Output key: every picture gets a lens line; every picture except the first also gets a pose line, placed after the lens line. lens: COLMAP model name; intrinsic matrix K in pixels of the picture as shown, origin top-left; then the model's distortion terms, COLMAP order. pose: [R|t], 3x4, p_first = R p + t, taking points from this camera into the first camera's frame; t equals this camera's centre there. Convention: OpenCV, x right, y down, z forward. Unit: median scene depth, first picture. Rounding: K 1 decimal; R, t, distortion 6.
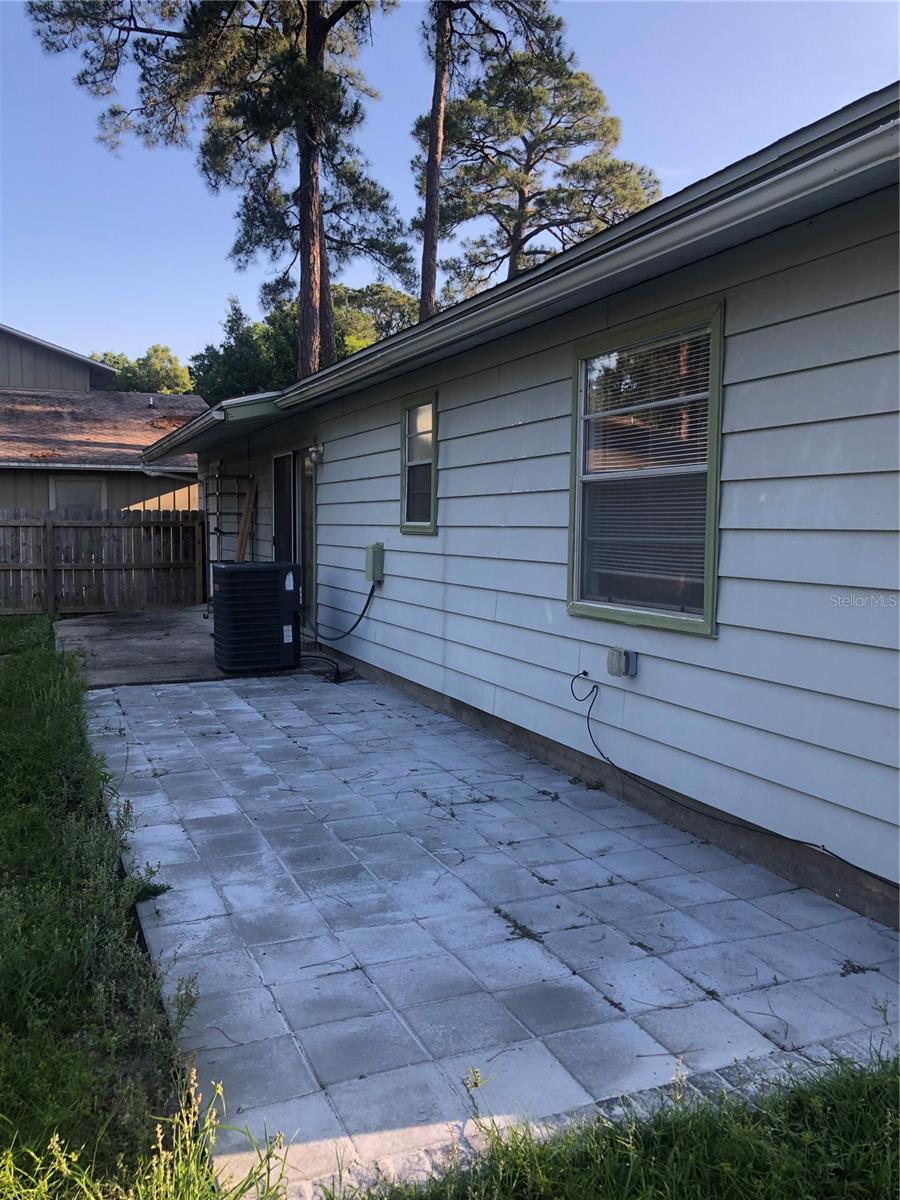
lens RADIAL K [[982.6, 0, 438.5], [0, 982.6, 579.6], [0, 0, 1]] dist [0.021503, -0.035236]
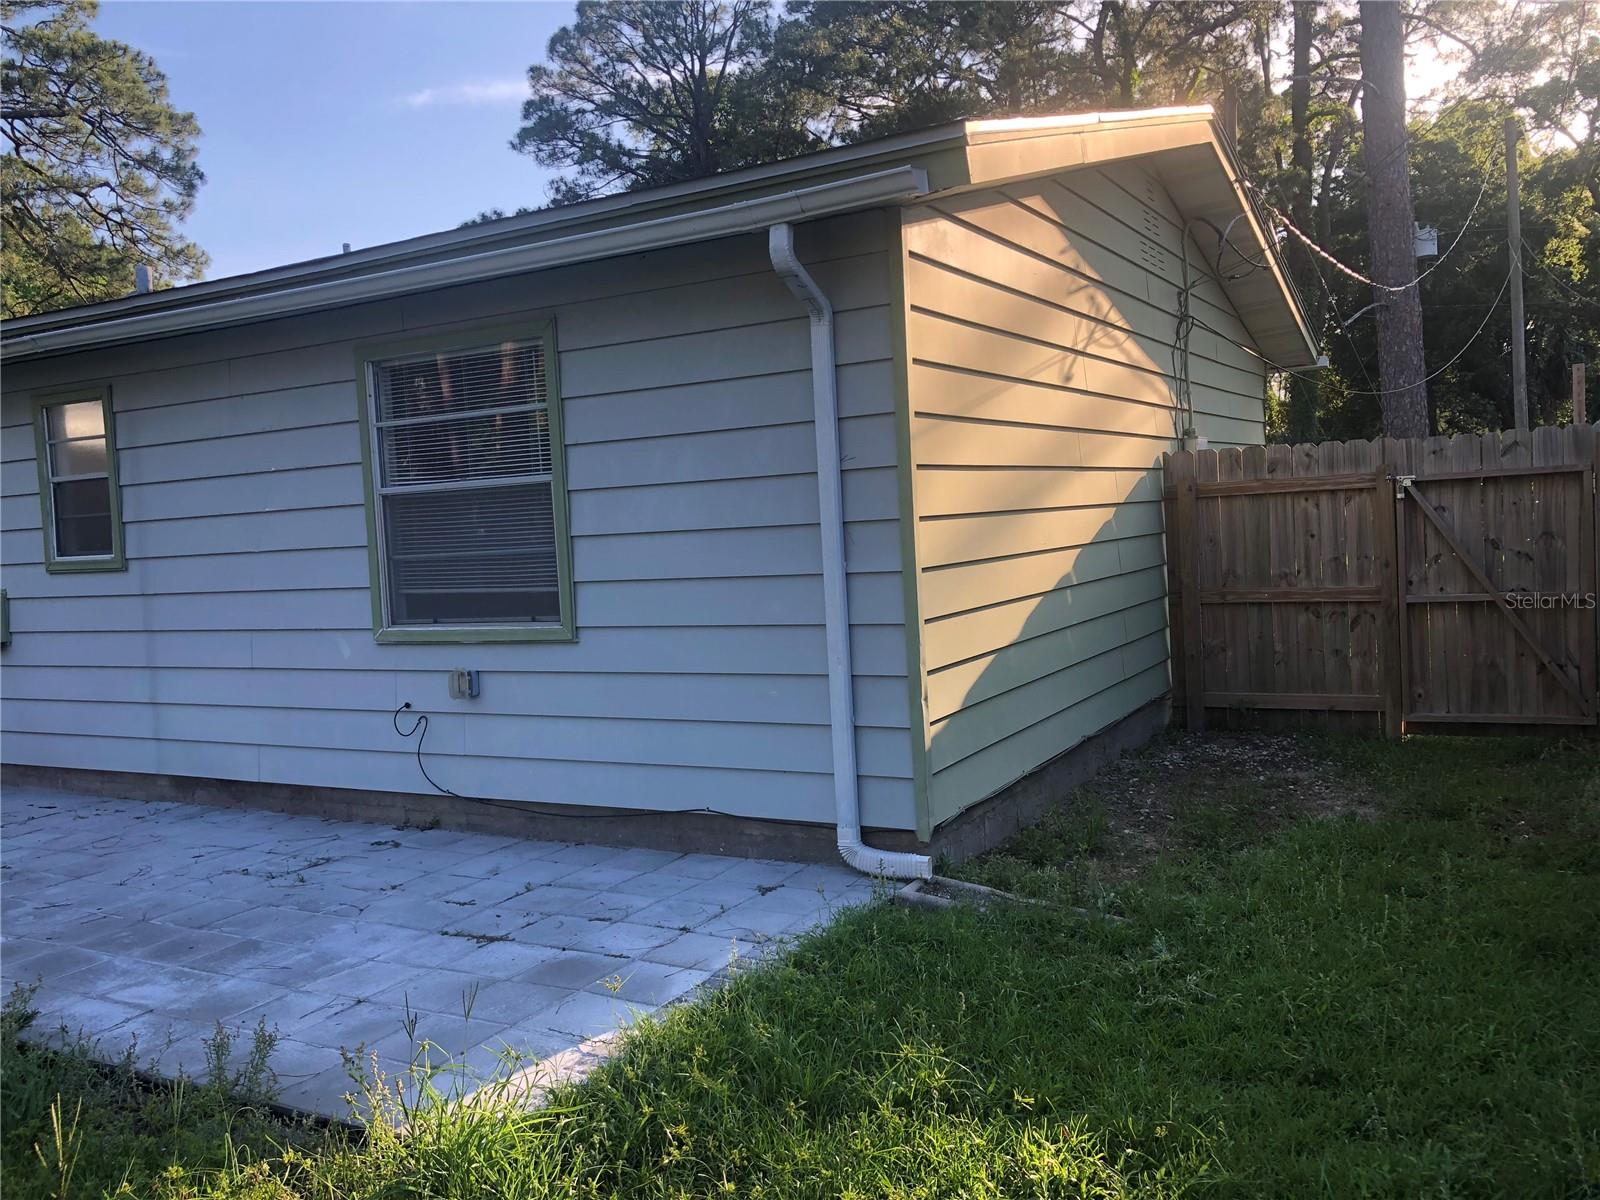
lens RADIAL K [[1310.2, 0, 800.8], [0, 1310.2, 596.4], [0, 0, 1]] dist [0.021503, -0.035236]
pose [[0.781299, -0.080877, 0.618895, -0.375863], [0.090772, 0.995751, 0.015532, 0.011309], [-0.617521, 0.044043, 0.785320, -0.222556]]
